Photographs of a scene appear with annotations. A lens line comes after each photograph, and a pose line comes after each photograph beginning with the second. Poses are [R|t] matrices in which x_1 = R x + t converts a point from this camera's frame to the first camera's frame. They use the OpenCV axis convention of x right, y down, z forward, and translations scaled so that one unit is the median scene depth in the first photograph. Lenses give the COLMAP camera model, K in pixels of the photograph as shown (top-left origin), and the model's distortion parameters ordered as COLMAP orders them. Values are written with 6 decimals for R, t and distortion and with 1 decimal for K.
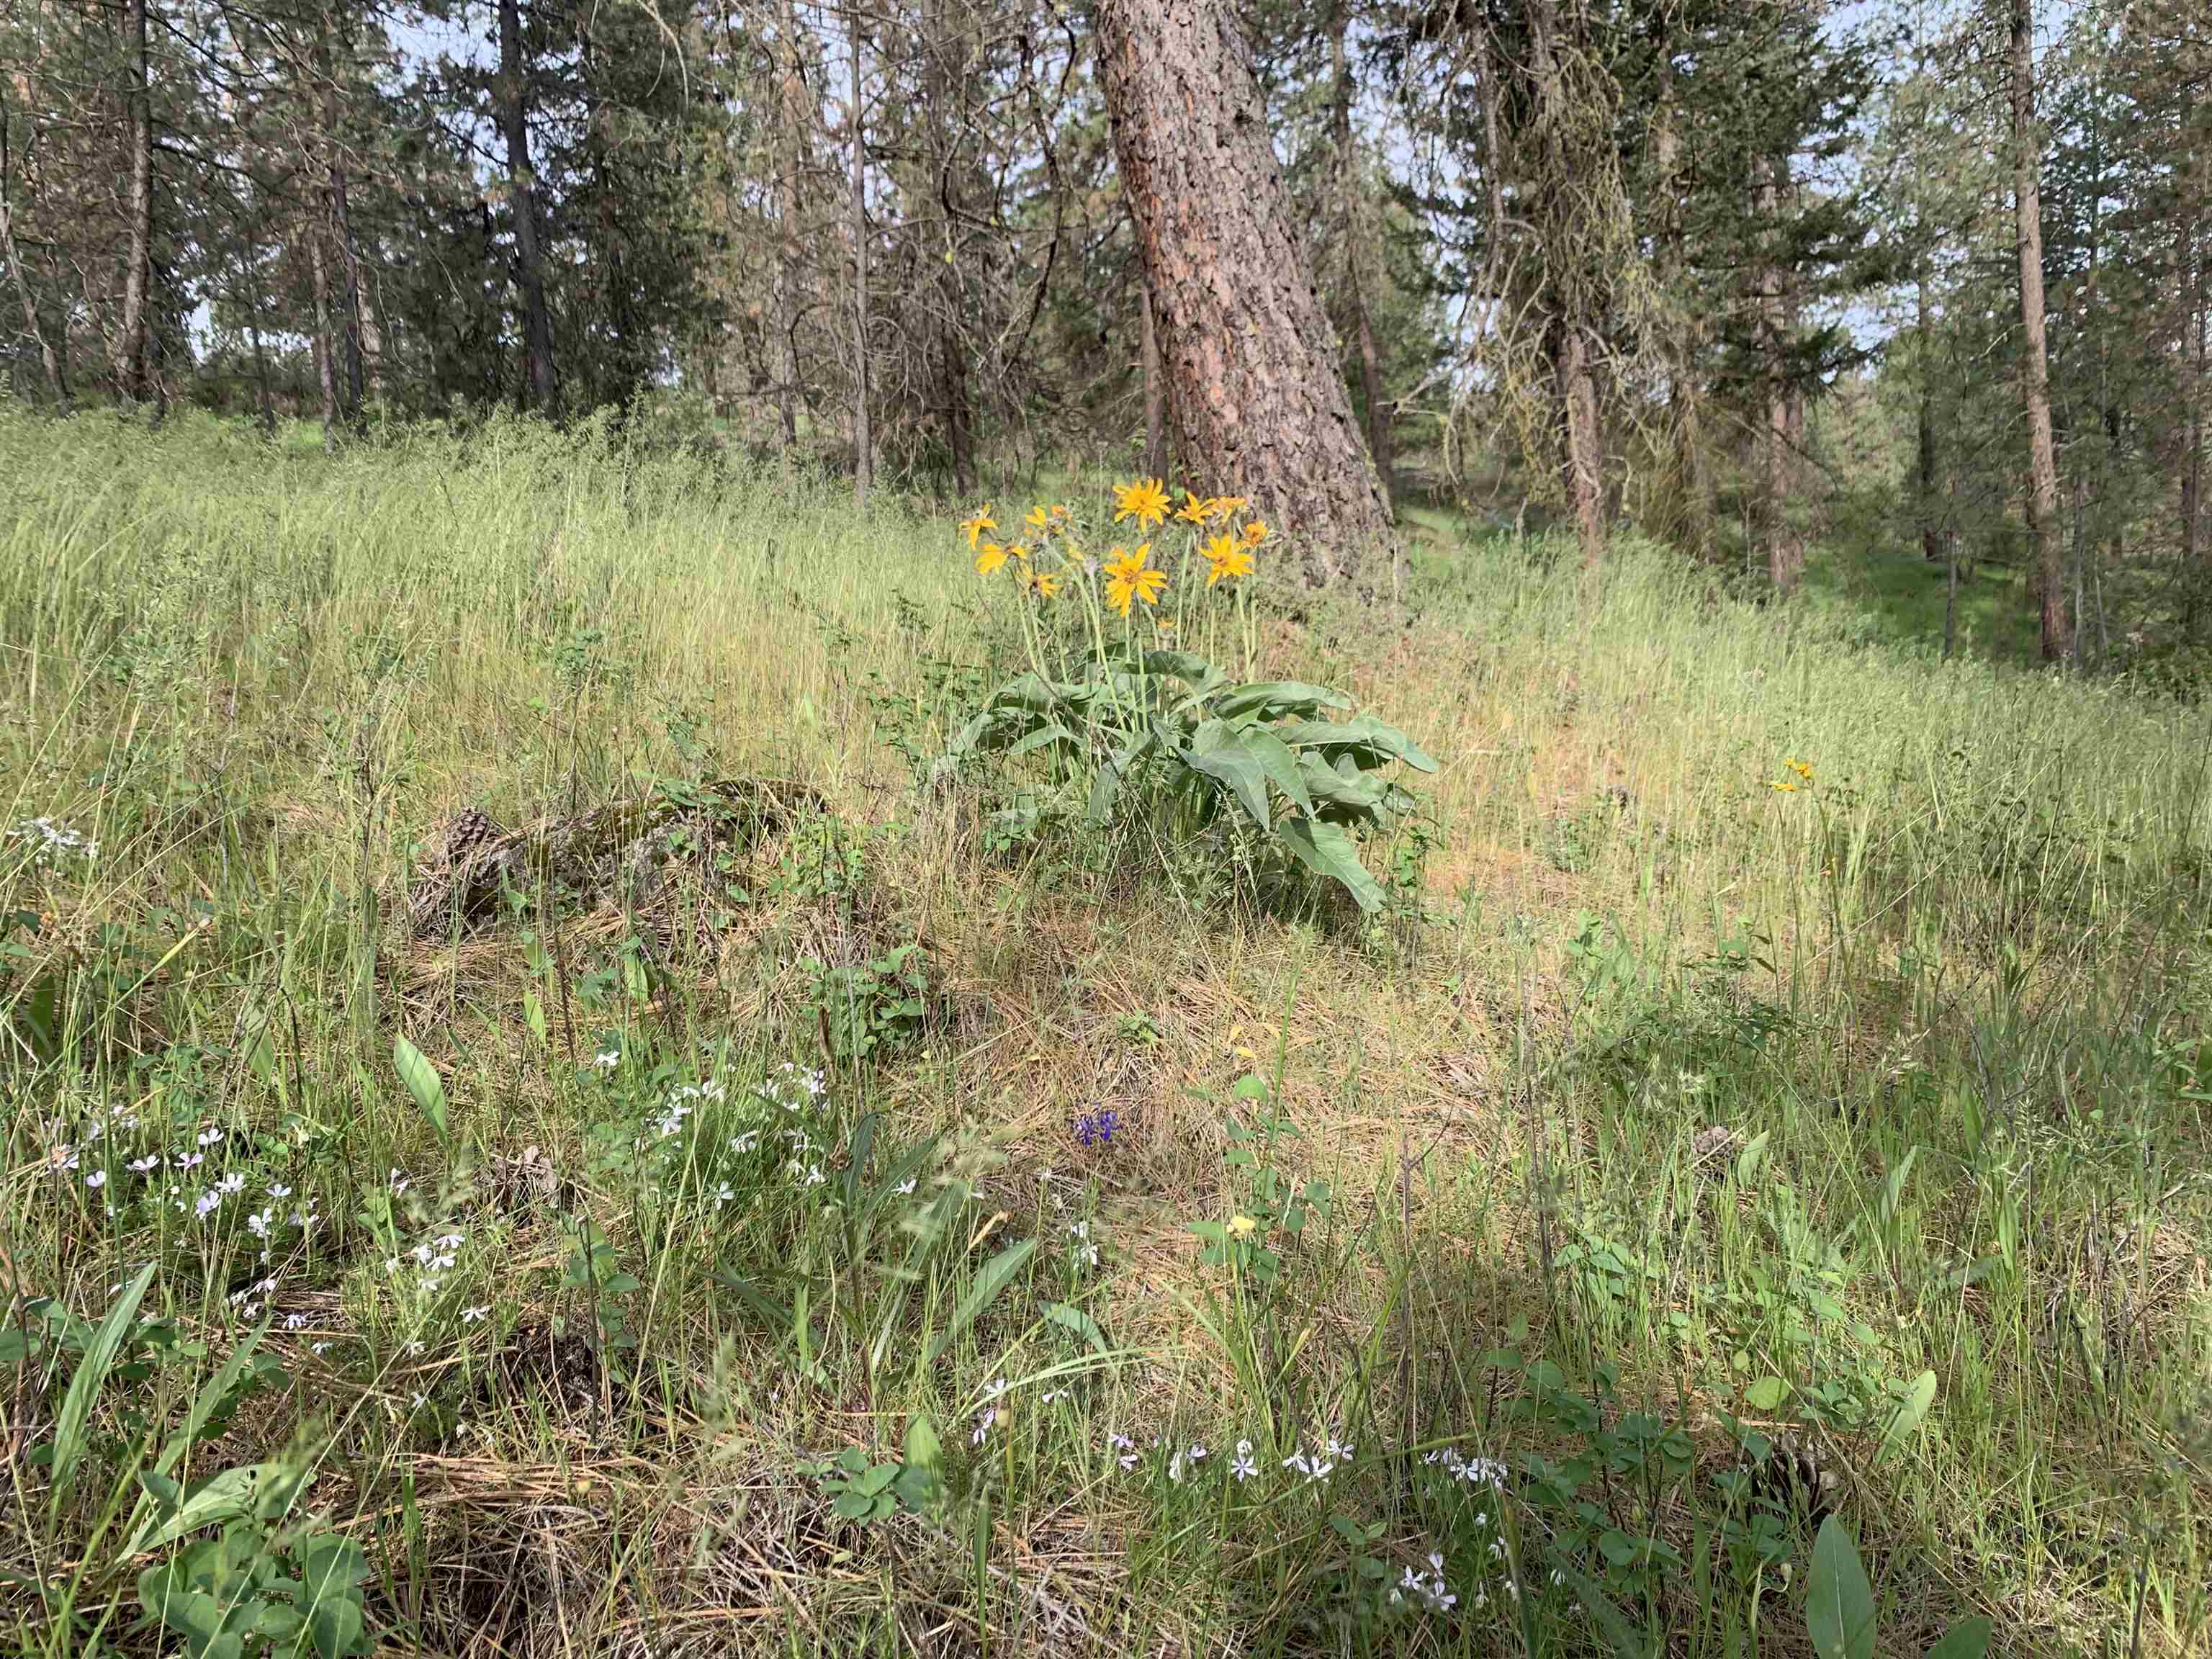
lens RADIAL K [[1640.4, 0, 1107.4], [0, 1640.4, 843.5], [0, 0, 1]] dist [0.050755, -0.065171]
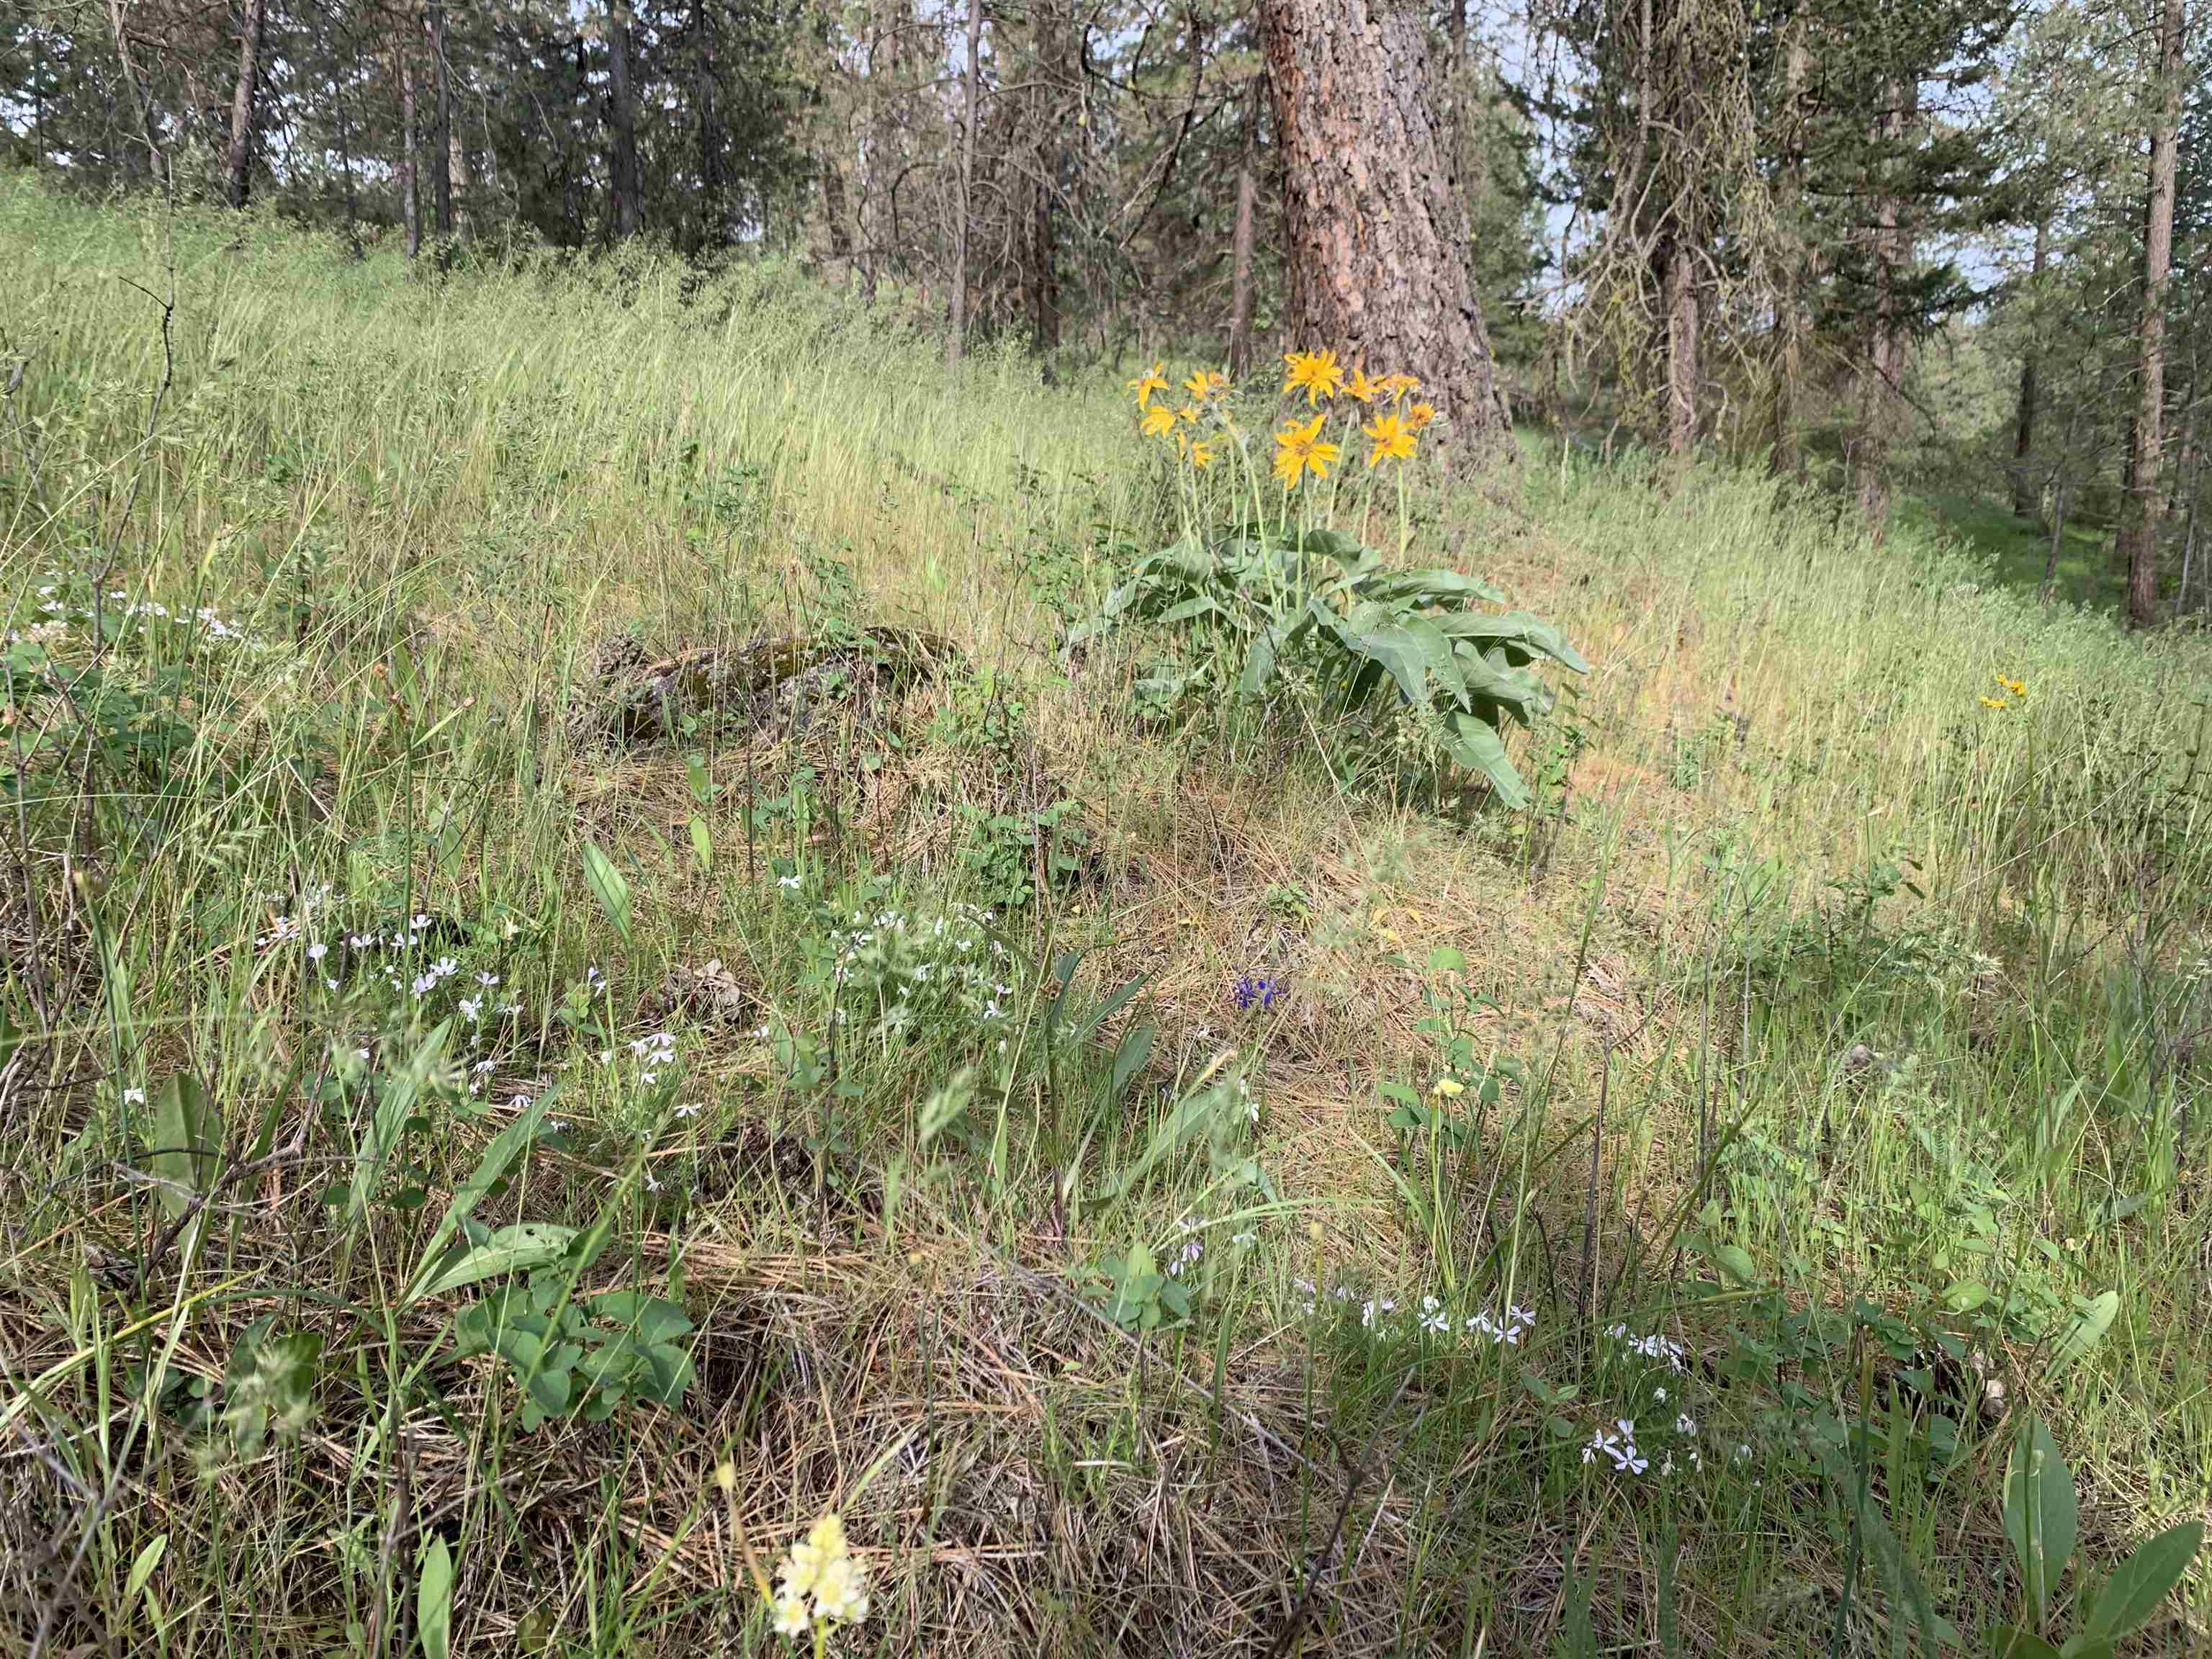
lens RADIAL K [[1645.0, 0, 1108.1], [0, 1645.0, 832.9], [0, 0, 1]] dist [0.015350, -0.004783]
pose [[0.996553, 0.080247, -0.021061, -0.025815], [-0.078906, 0.995181, 0.058216, 0.007624], [0.025631, -0.056354, 0.998082, 0.000346]]
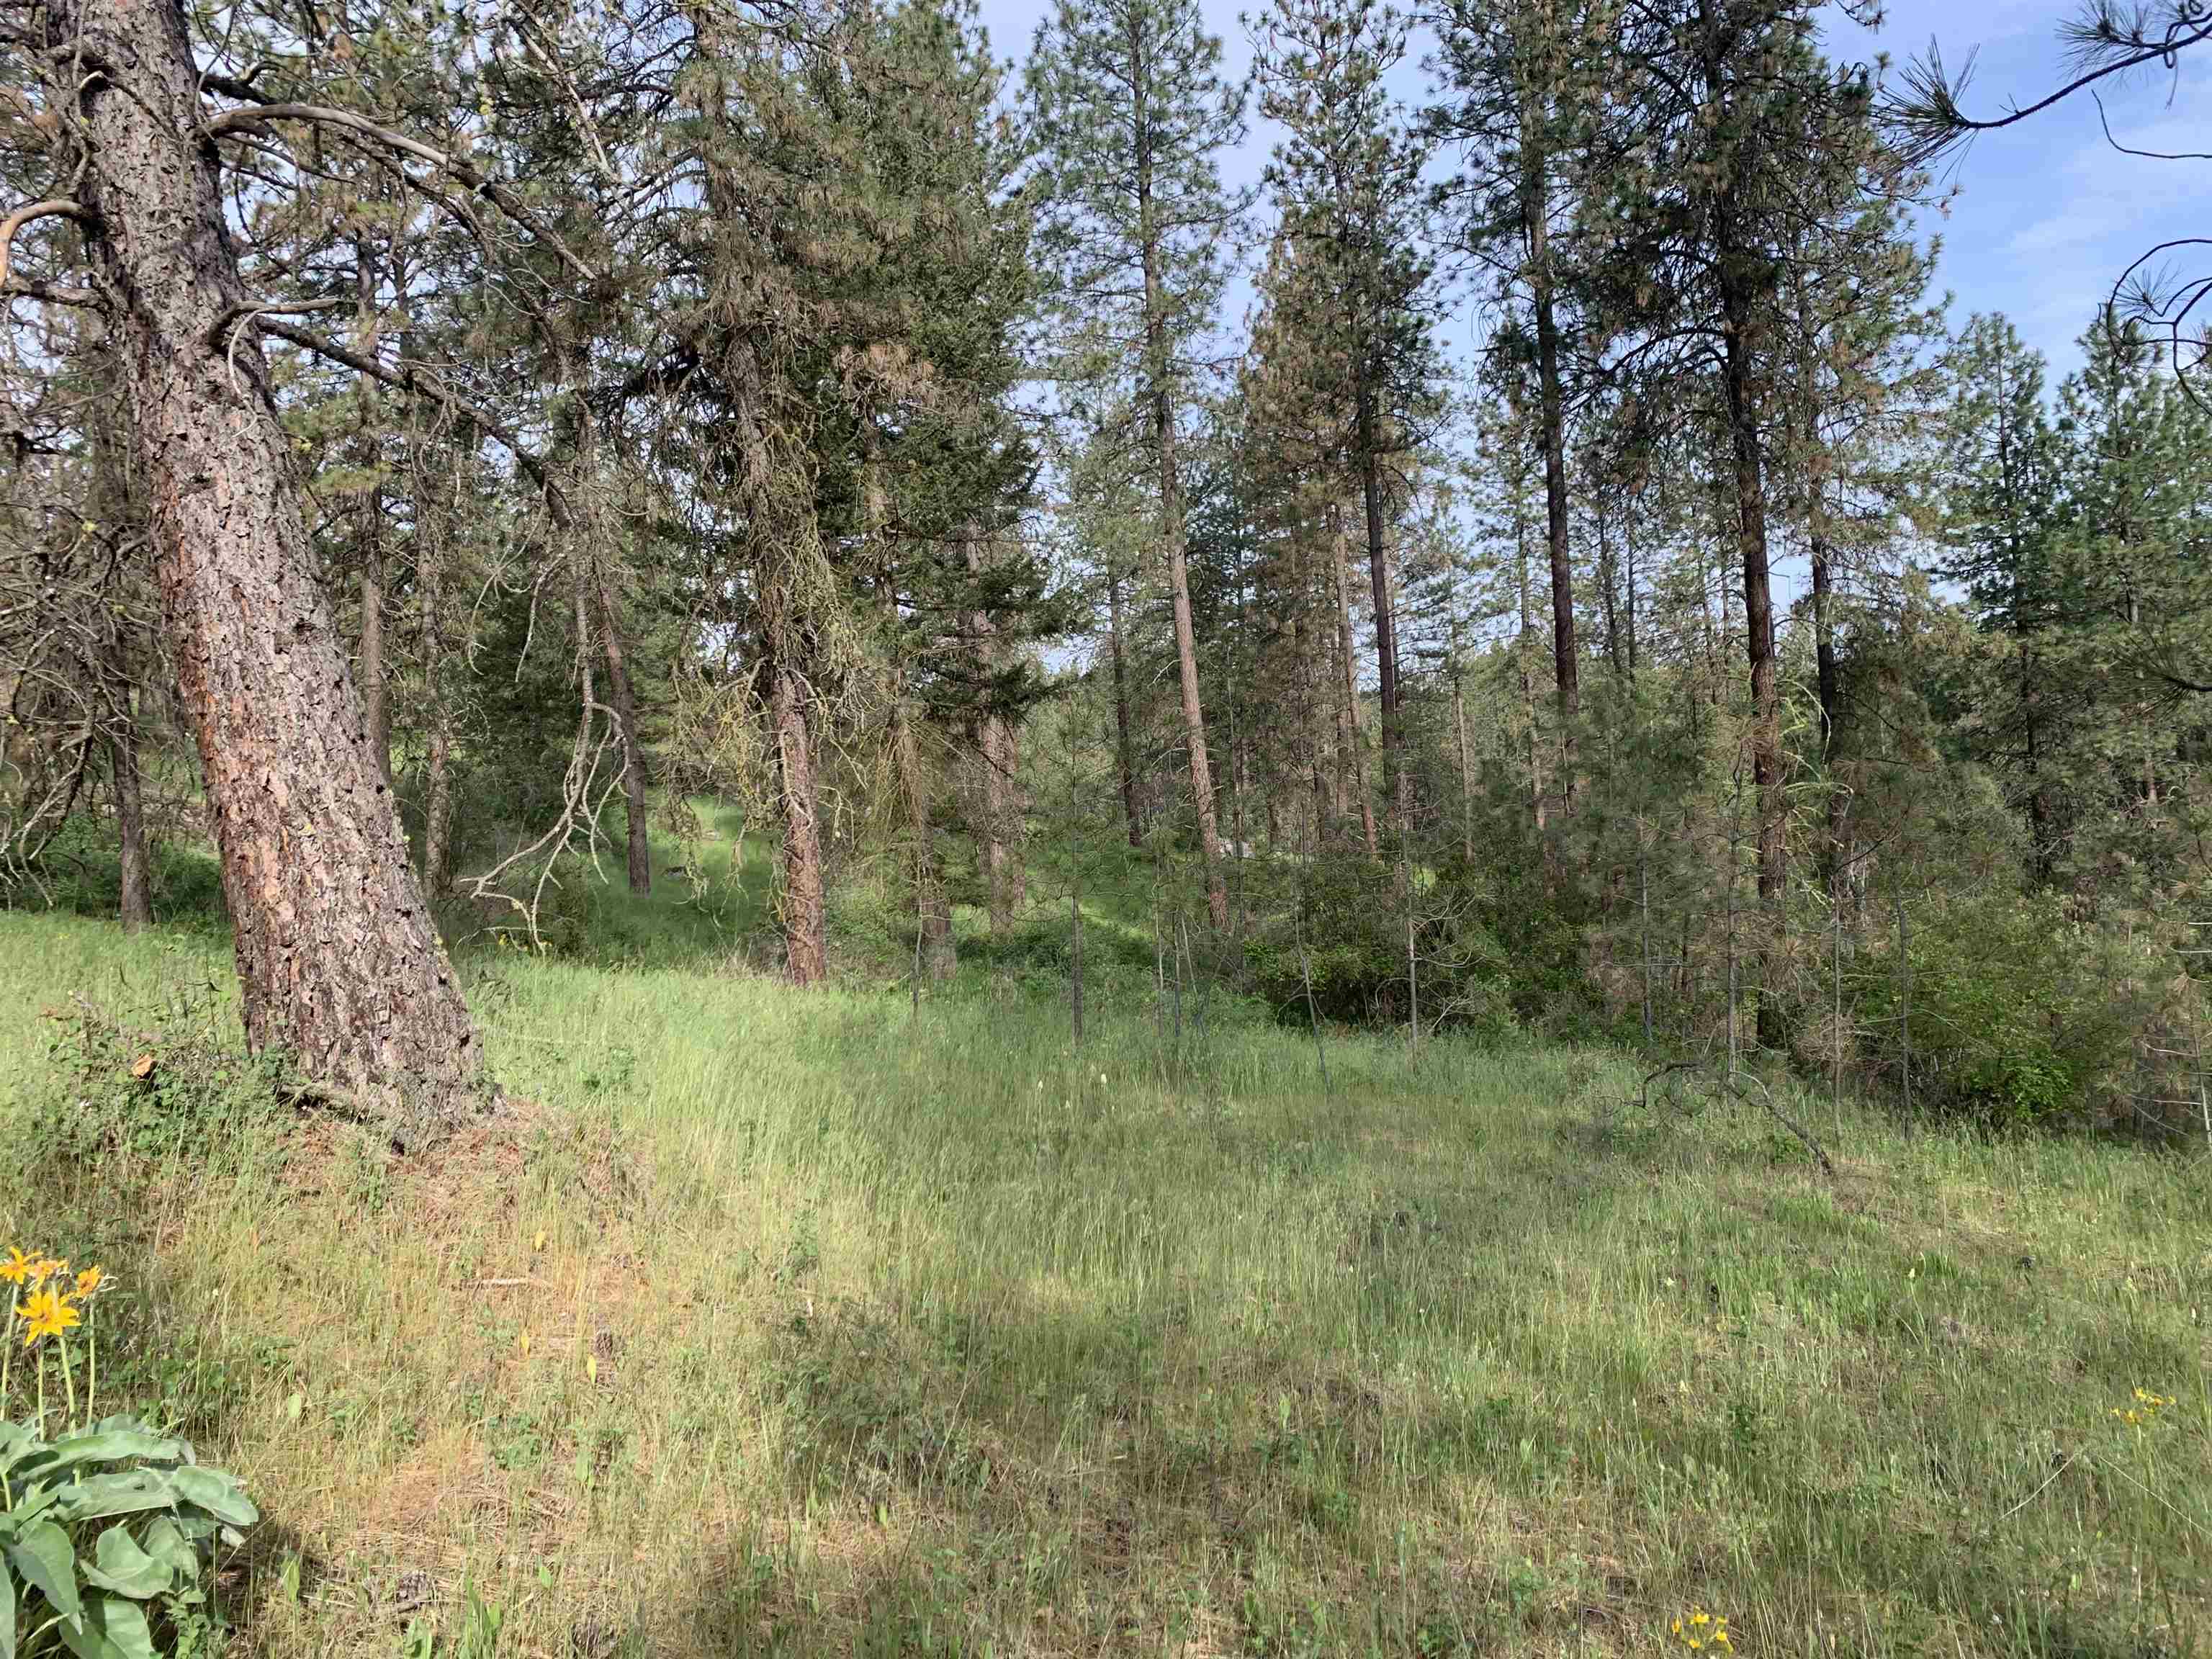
lens RADIAL K [[1640.4, 0, 1107.4], [0, 1640.4, 843.5], [0, 0, 1]] dist [0.050755, -0.065171]
pose [[0.912090, -0.001801, 0.409987, 0.115621], [0.064433, 0.988194, -0.139001, -0.125405], [-0.404896, 0.153198, 0.901437, -0.125298]]
